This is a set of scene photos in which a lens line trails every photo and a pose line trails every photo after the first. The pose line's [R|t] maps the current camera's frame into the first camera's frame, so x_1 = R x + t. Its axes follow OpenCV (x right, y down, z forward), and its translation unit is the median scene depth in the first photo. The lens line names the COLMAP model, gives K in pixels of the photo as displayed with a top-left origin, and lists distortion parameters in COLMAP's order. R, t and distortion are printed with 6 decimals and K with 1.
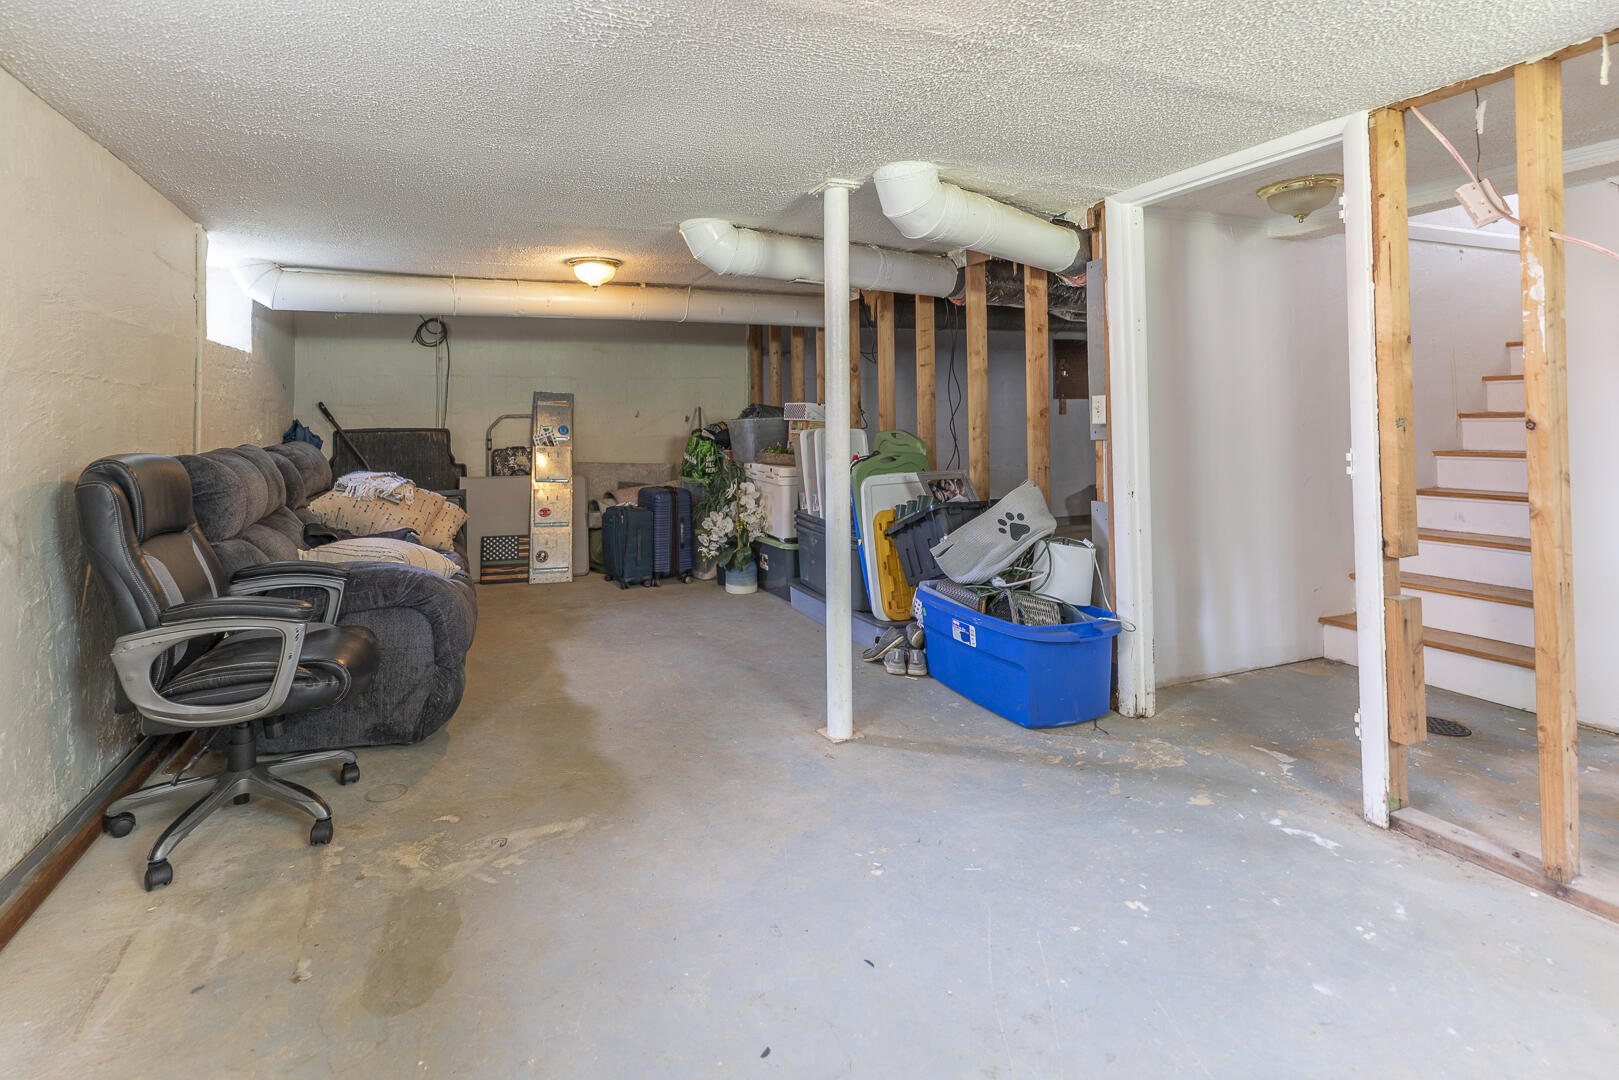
lens RADIAL K [[731.6, 0, 810.4], [0, 731.6, 539.6], [0, 0, 1]] dist [0.002422, 0.000065]
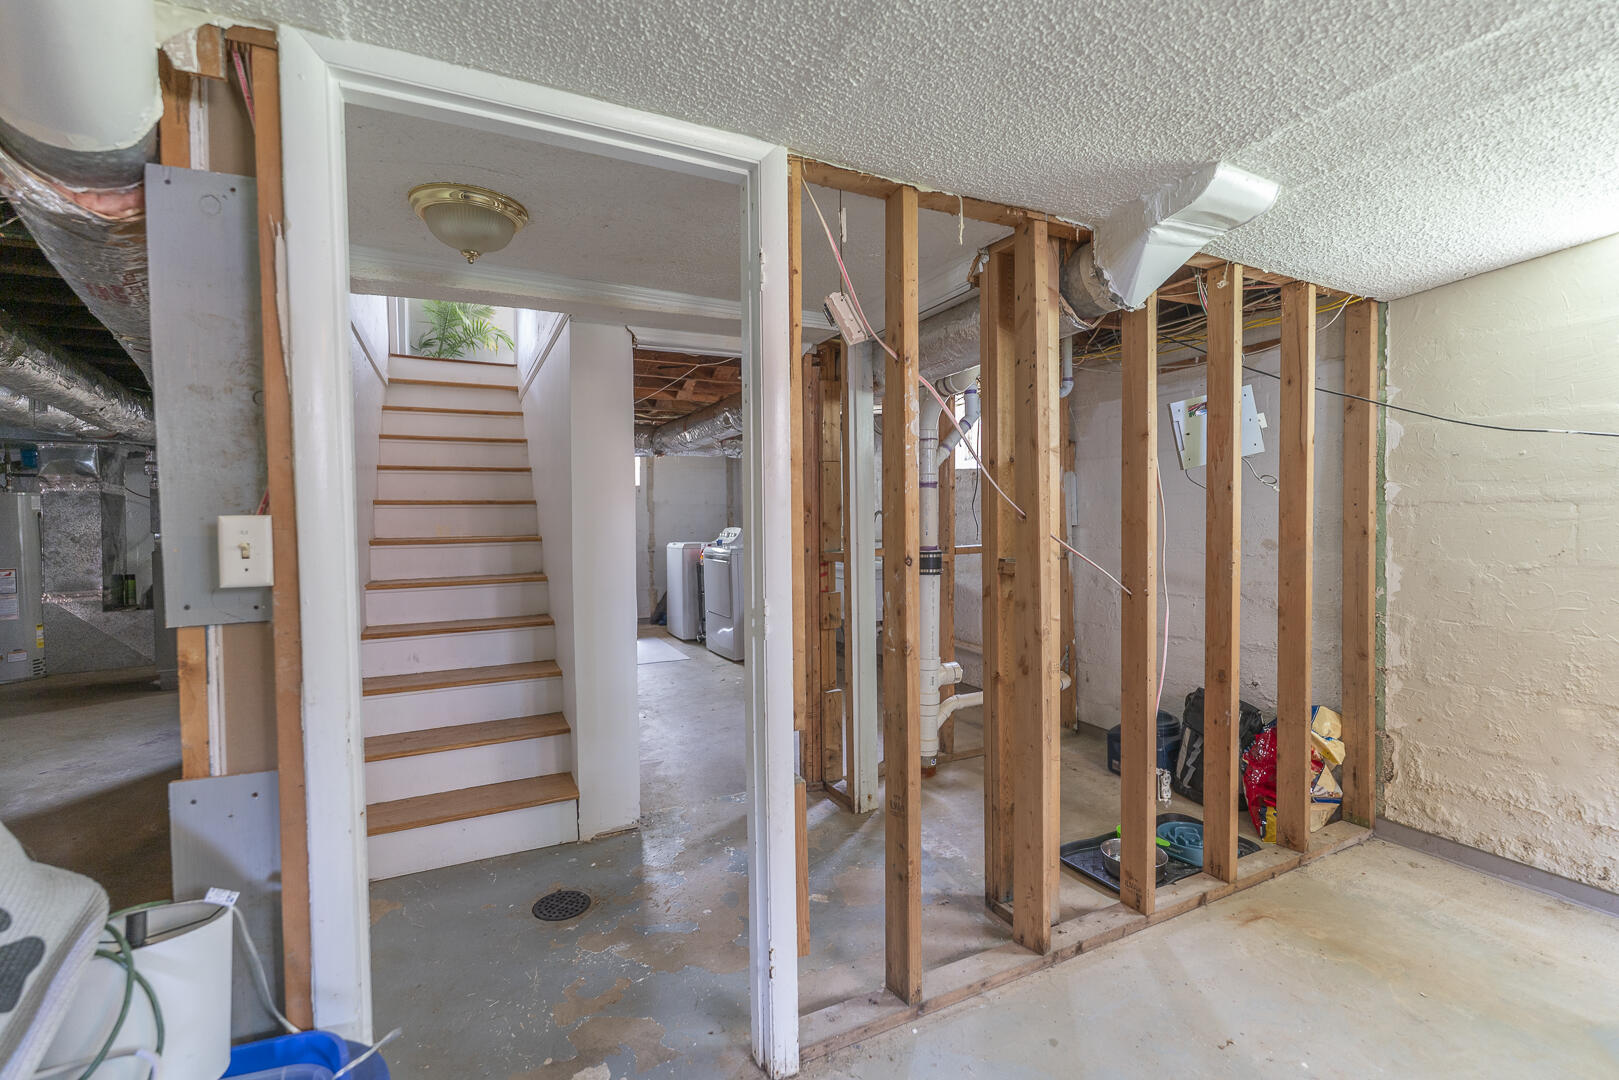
lens RADIAL K [[731.6, 0, 813.9], [0, 731.6, 537.4], [0, 0, 1]] dist [0.002422, 0.000065]
pose [[-0.021710, -0.010885, 0.999705, 0.014933], [0.167665, 0.985739, 0.014374, -0.196096], [-0.985605, 0.167928, -0.019575, 1.001861]]
